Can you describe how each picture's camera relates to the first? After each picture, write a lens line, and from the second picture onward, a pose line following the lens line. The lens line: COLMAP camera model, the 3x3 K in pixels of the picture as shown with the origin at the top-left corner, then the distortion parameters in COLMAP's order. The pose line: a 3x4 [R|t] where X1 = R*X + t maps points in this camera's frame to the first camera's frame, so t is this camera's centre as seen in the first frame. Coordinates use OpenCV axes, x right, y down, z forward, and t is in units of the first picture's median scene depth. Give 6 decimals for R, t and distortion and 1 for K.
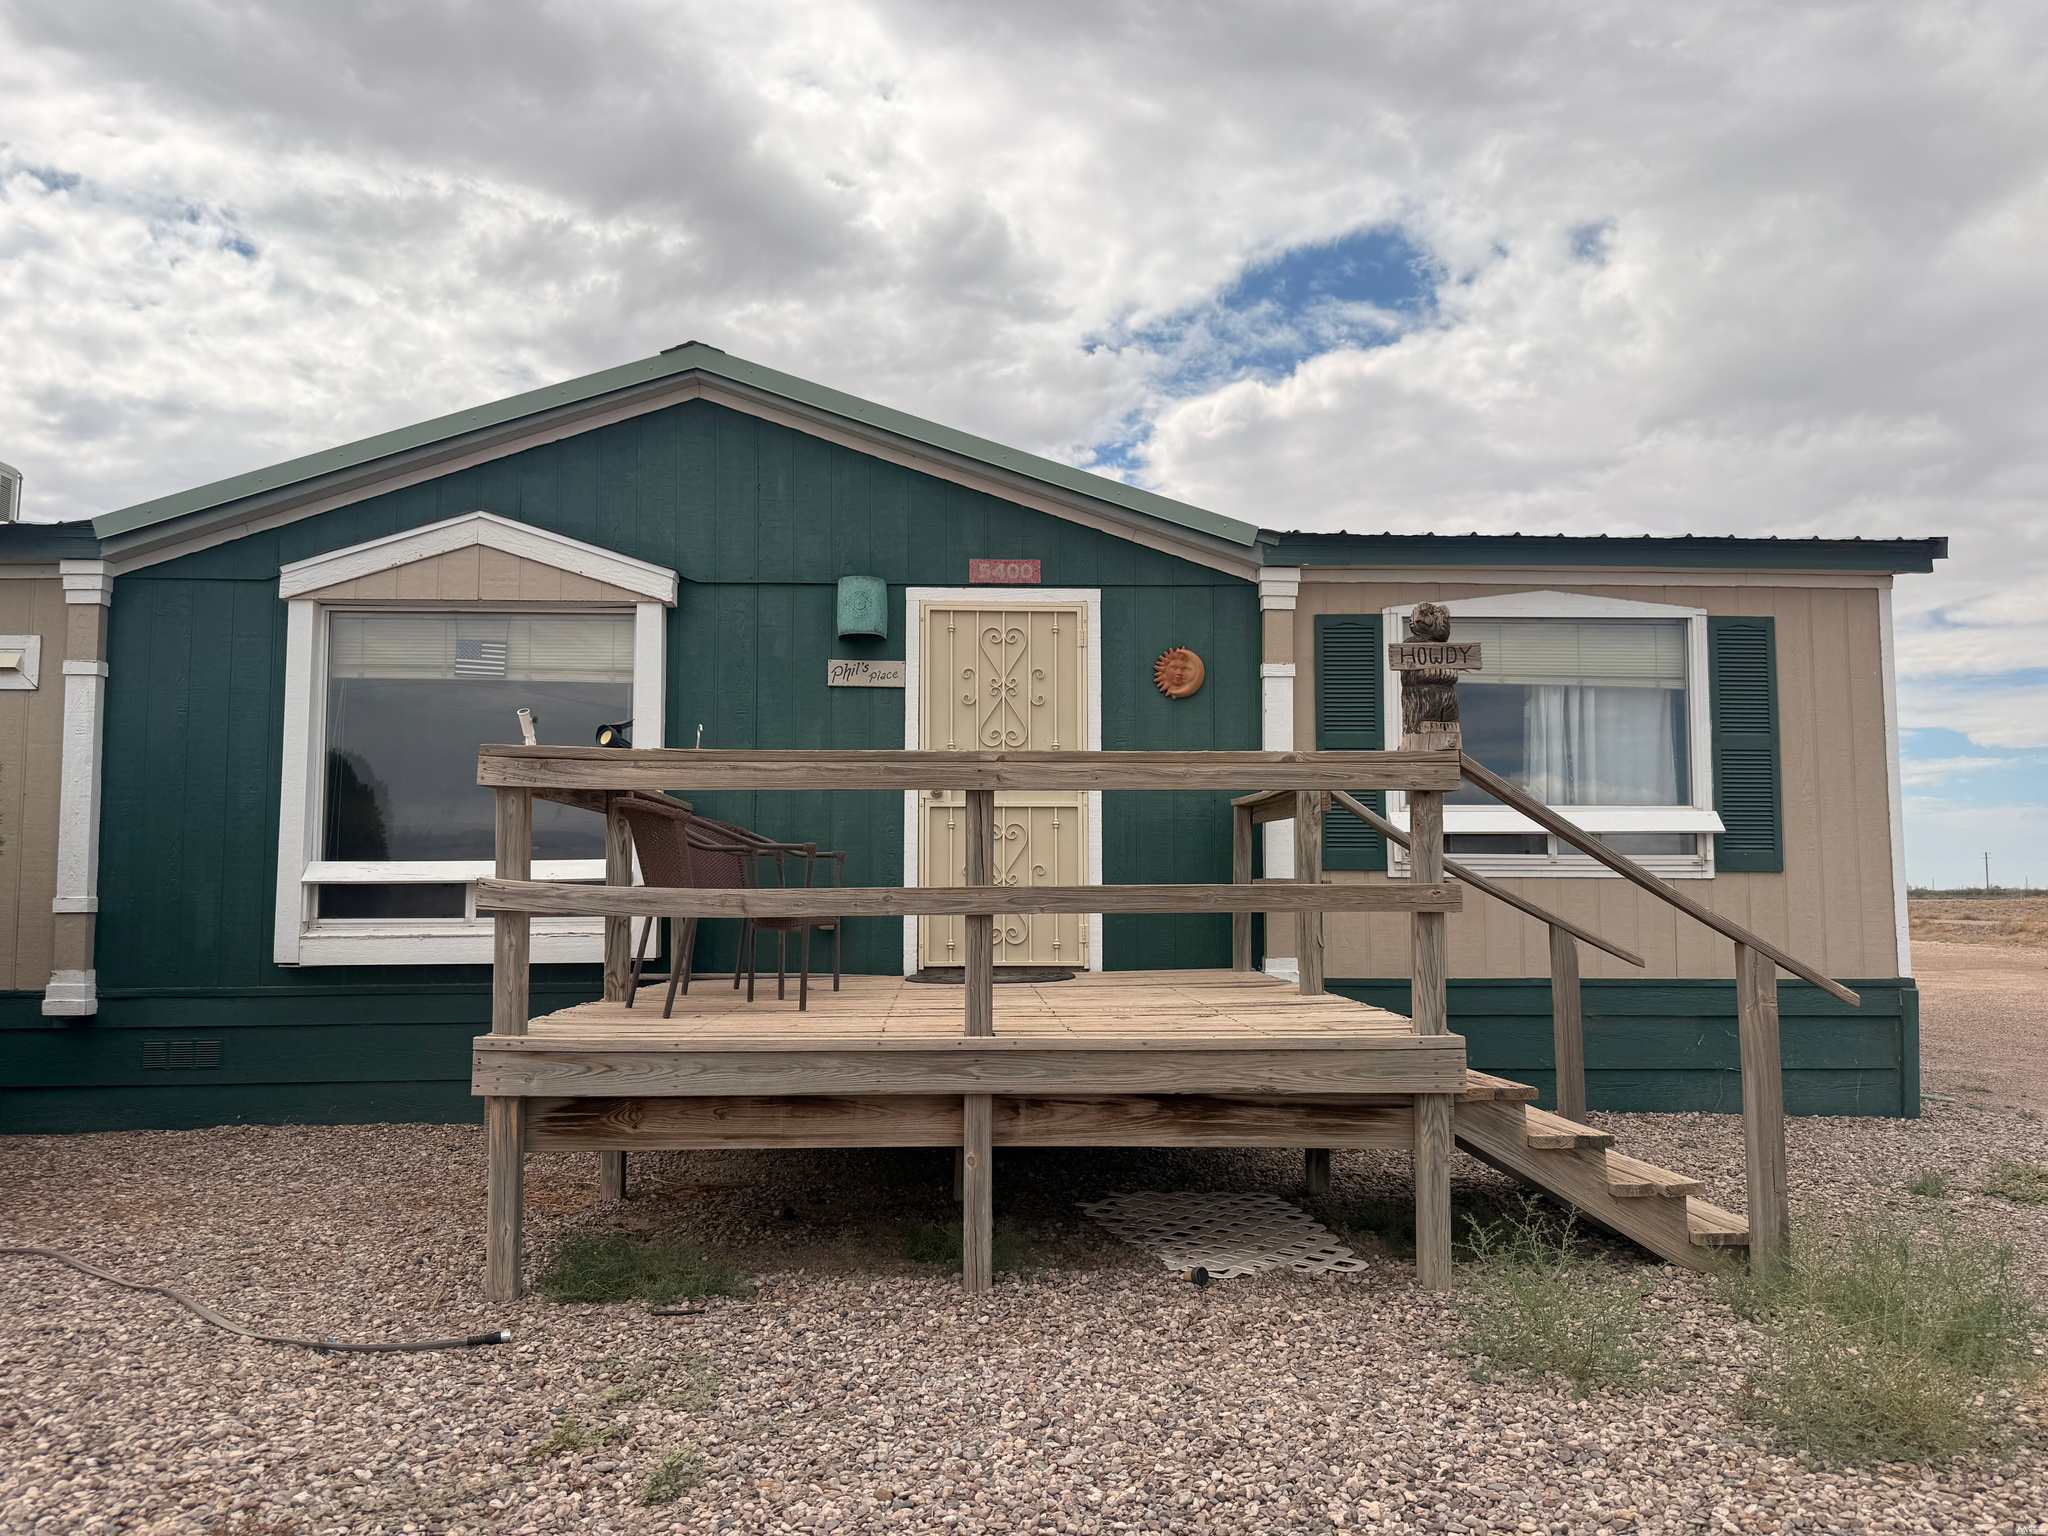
lens RADIAL K [[1479.4, 0, 1025.2], [0, 1479.4, 753.7], [0, 0, 1]] dist [0.050252, -0.075349]
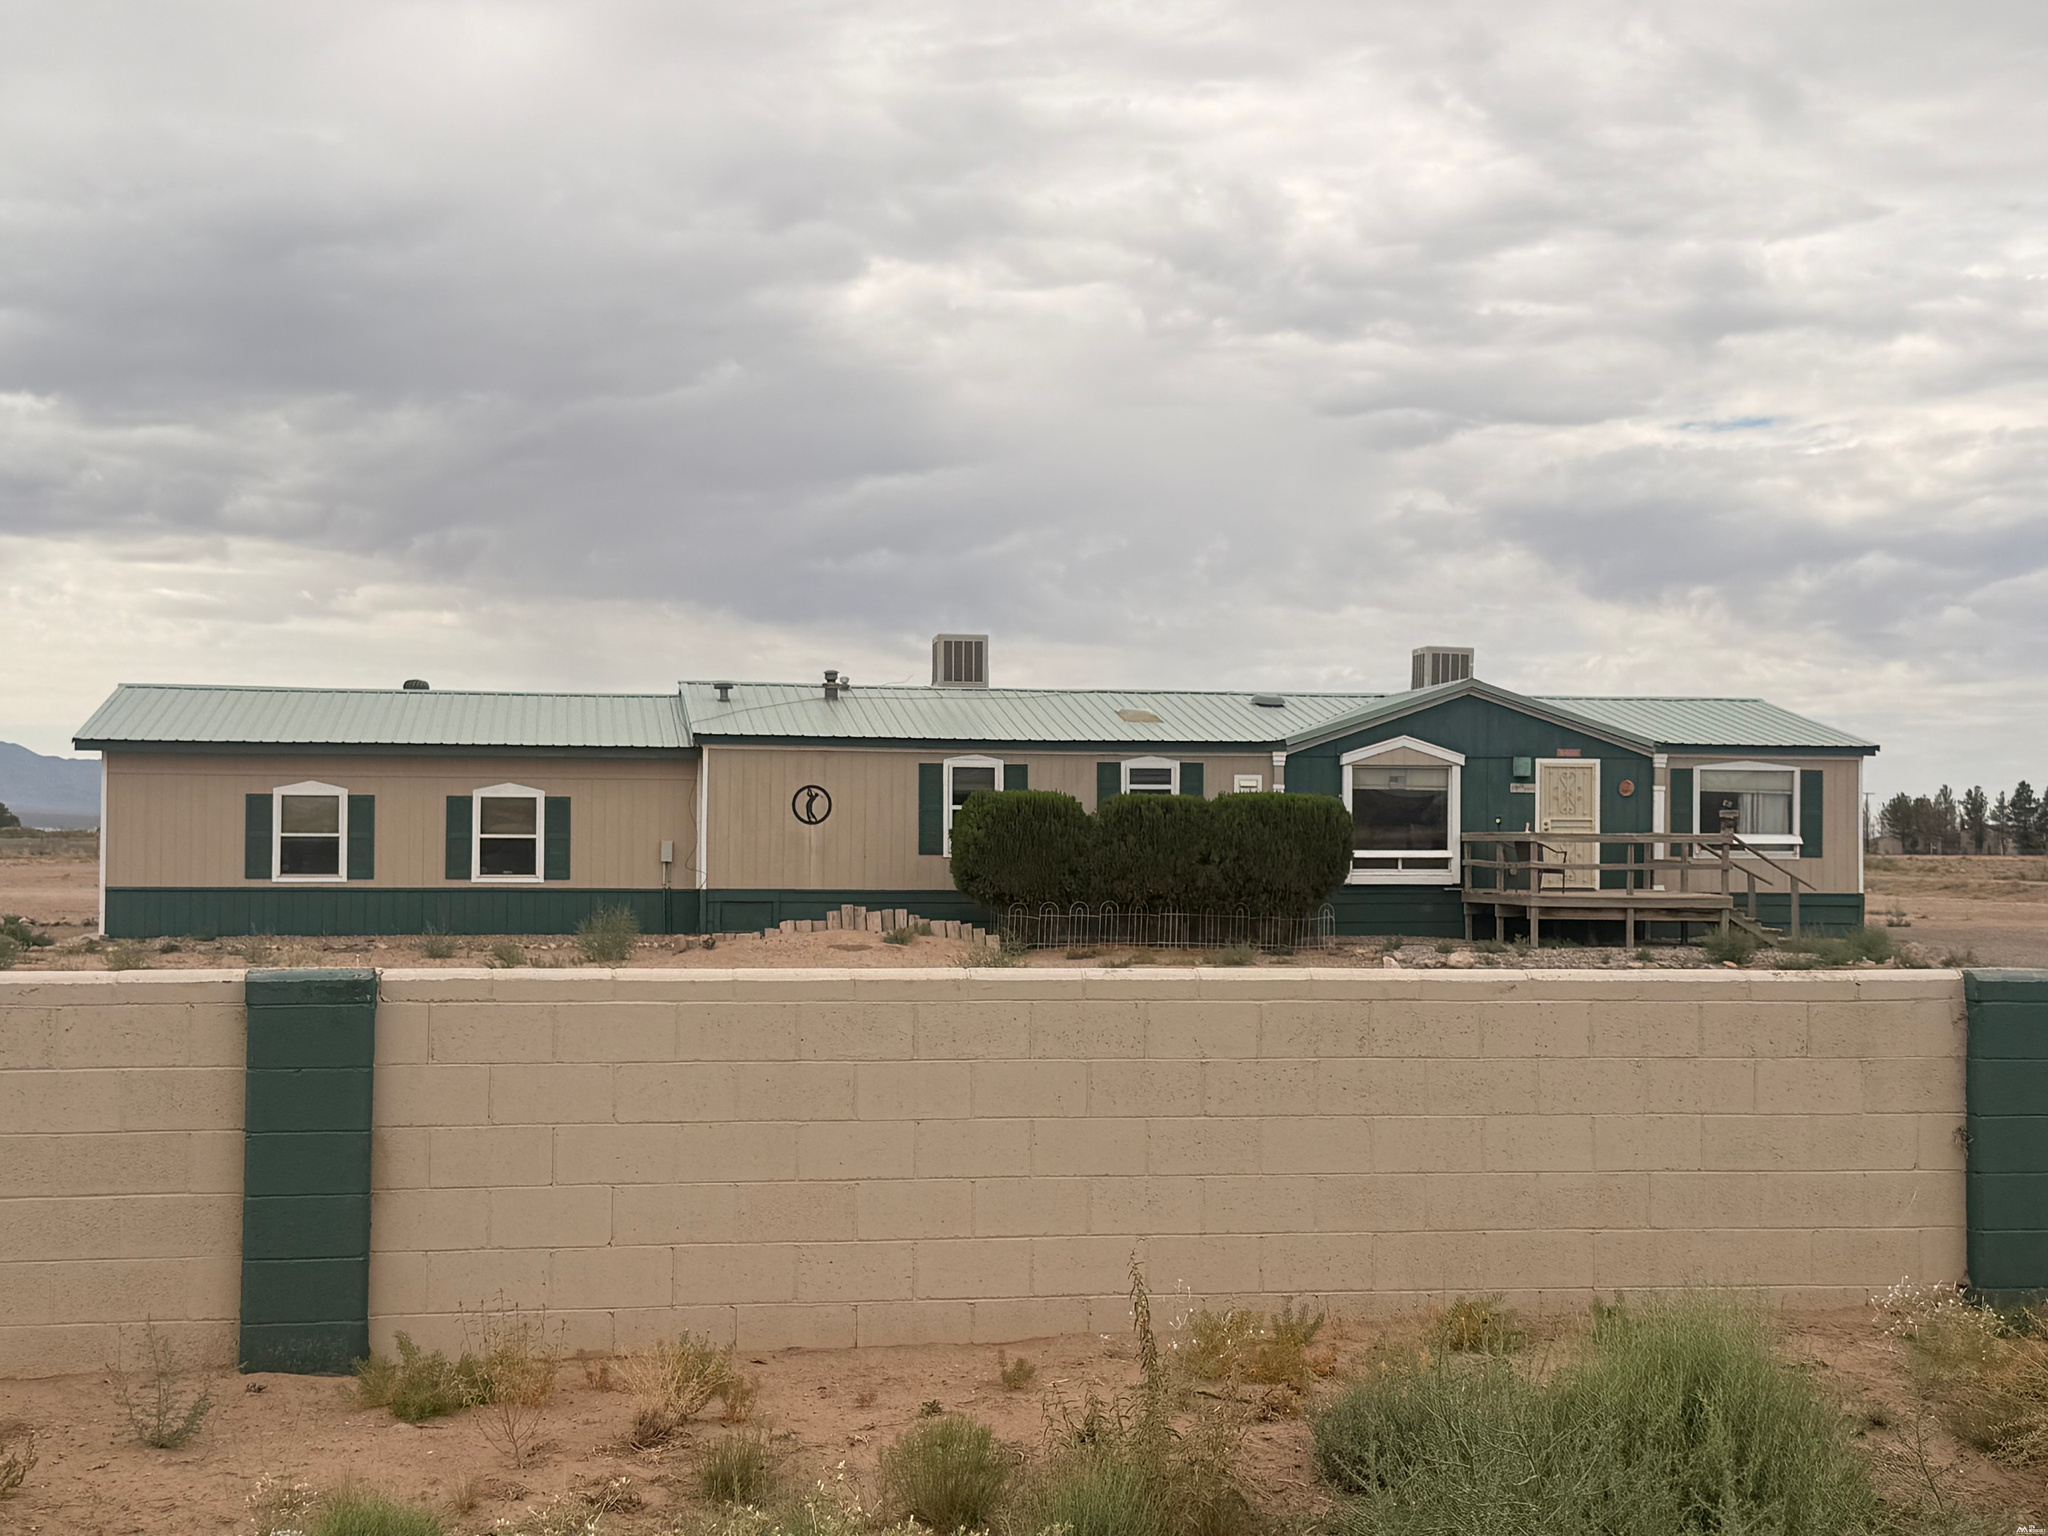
lens RADIAL K [[2794.3, 0, 1021.0], [0, 2794.3, 776.4], [0, 0, 1]] dist [0.117352, 0.000000]
pose [[0.991877, 0.008439, 0.126919, -1.799079], [-0.016718, 0.997790, 0.064313, -0.418412], [-0.126095, -0.065912, 0.989826, -4.374906]]
